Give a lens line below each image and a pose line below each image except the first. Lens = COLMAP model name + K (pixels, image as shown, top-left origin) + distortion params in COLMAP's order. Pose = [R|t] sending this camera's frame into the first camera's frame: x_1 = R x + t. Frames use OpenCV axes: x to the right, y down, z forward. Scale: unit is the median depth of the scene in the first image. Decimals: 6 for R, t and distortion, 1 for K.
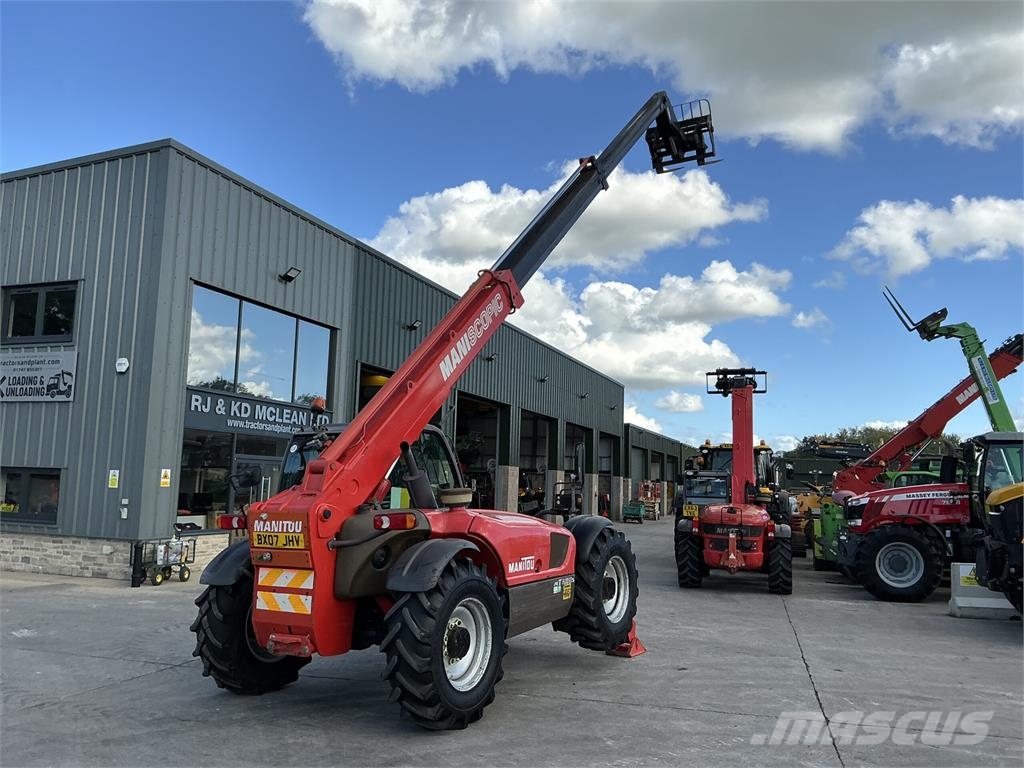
lens RADIAL K [[852.0, 0, 513.1], [0, 852.0, 380.4], [0, 0, 1]] dist [0.143288, -0.298923]
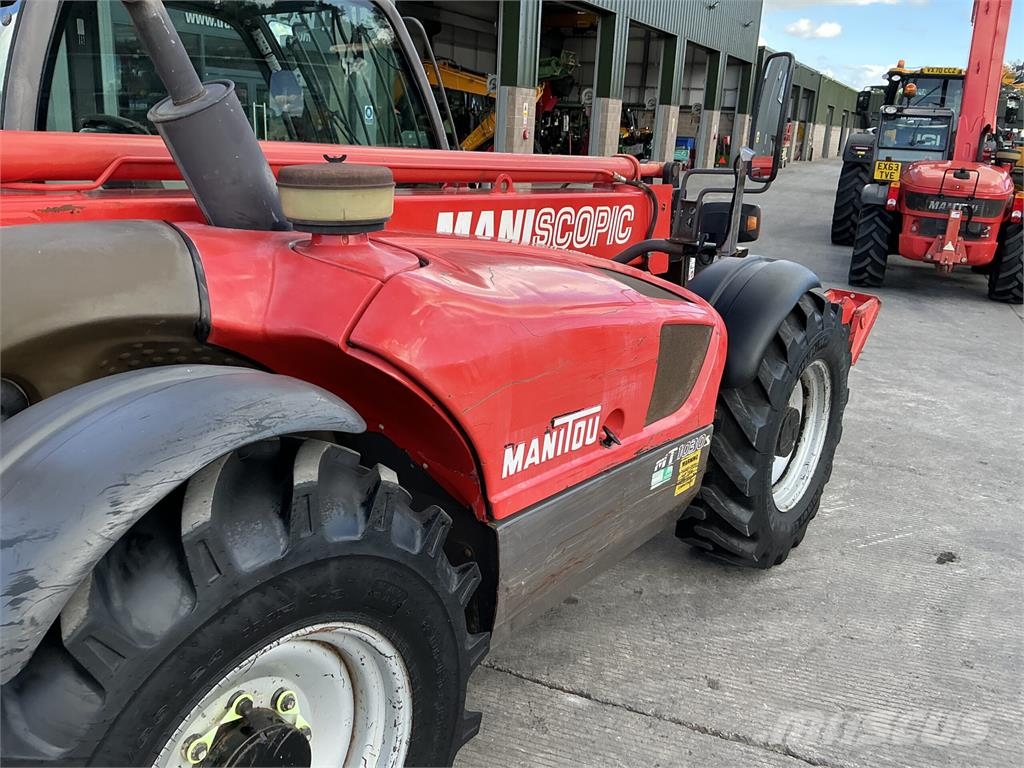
lens RADIAL K [[852.0, 0, 513.1], [0, 852.0, 380.4], [0, 0, 1]] dist [0.143288, -0.298923]
pose [[0.993122, 0.052256, -0.104773, 0.007650], [-0.005783, 0.915674, 0.401879, 0.037887], [0.116939, -0.398509, 0.909679, 0.324312]]
